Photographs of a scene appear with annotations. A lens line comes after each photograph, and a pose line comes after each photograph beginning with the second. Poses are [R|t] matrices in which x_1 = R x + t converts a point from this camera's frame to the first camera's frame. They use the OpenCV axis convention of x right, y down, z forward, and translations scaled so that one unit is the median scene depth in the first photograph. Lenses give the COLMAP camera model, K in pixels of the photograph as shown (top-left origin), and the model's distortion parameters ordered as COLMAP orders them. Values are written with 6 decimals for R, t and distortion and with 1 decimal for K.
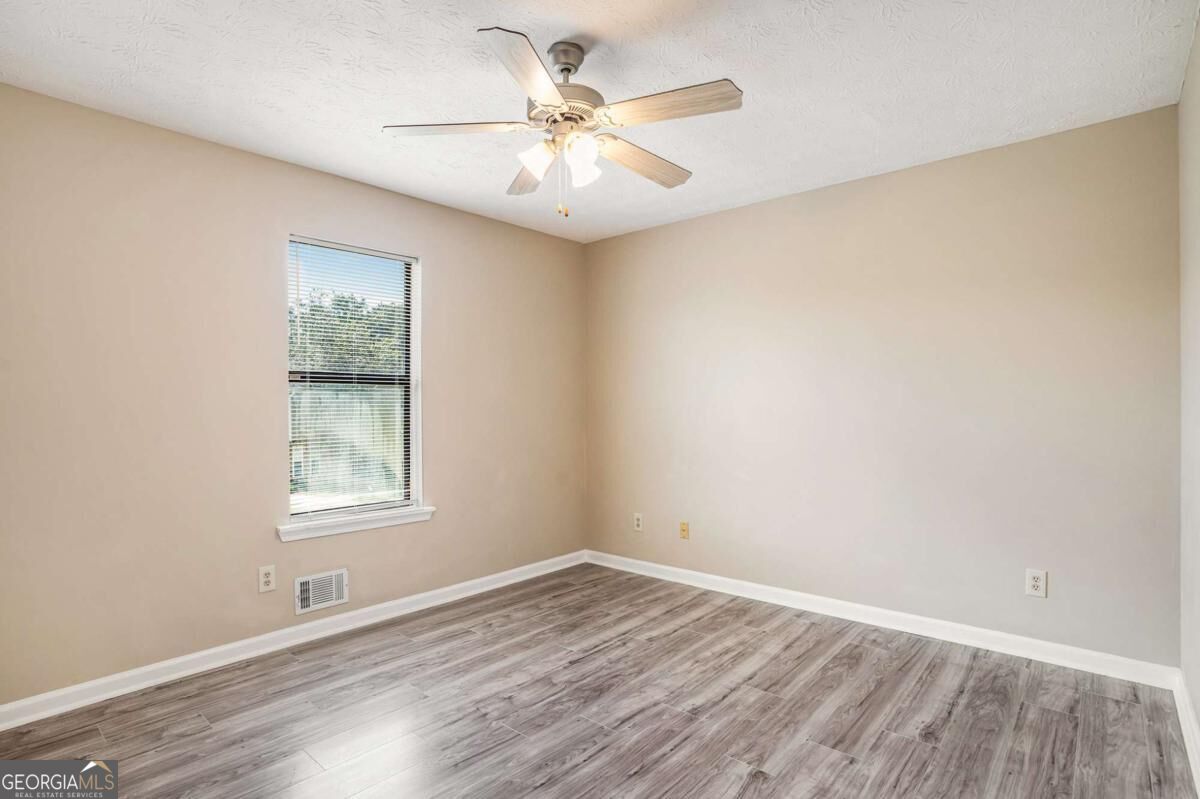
lens RADIAL K [[618.4, 0, 599.0], [0, 618.4, 399.8], [0, 0, 1]] dist [-0.021107, 0.004258]
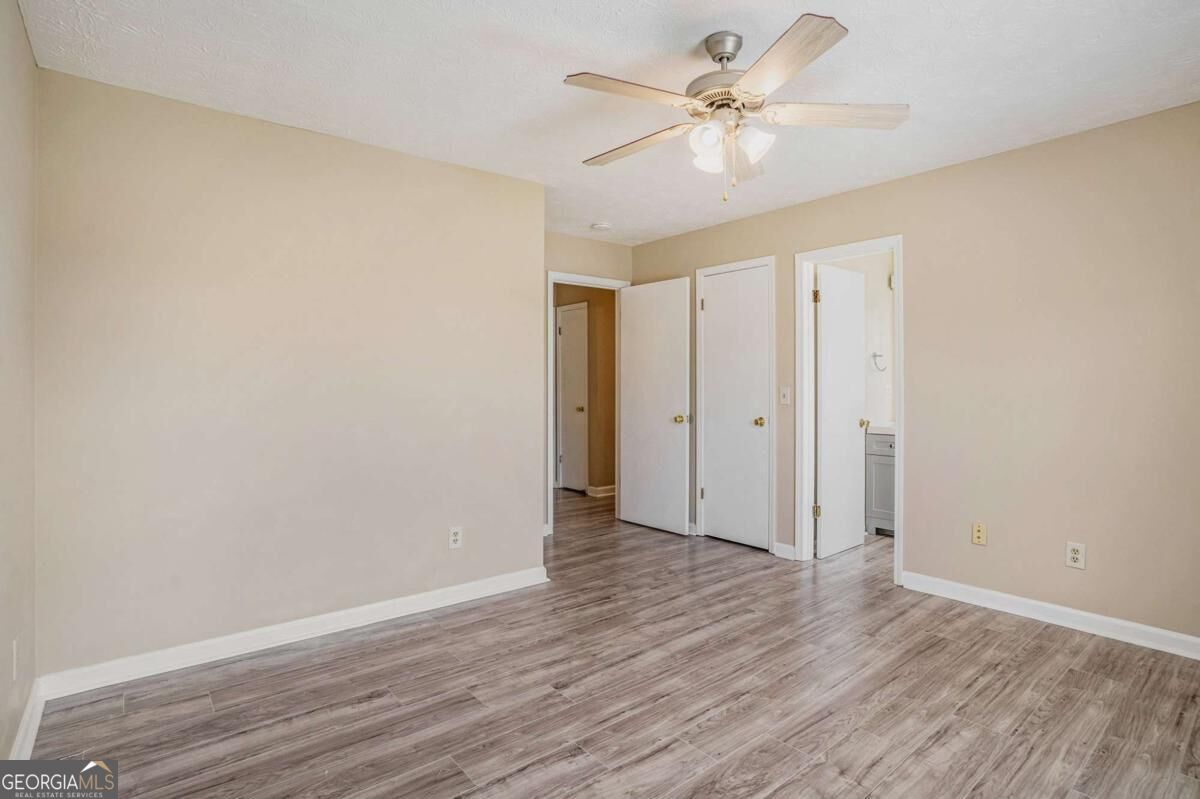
lens RADIAL K [[618.4, 0, 597.0], [0, 618.4, 395.8], [0, 0, 1]] dist [-0.021107, 0.004258]
pose [[-0.986896, 0.005819, 0.161254, -0.007017], [0.007248, 0.999940, 0.008273, 0.029275], [-0.161196, 0.009333, -0.986878, 1.886562]]
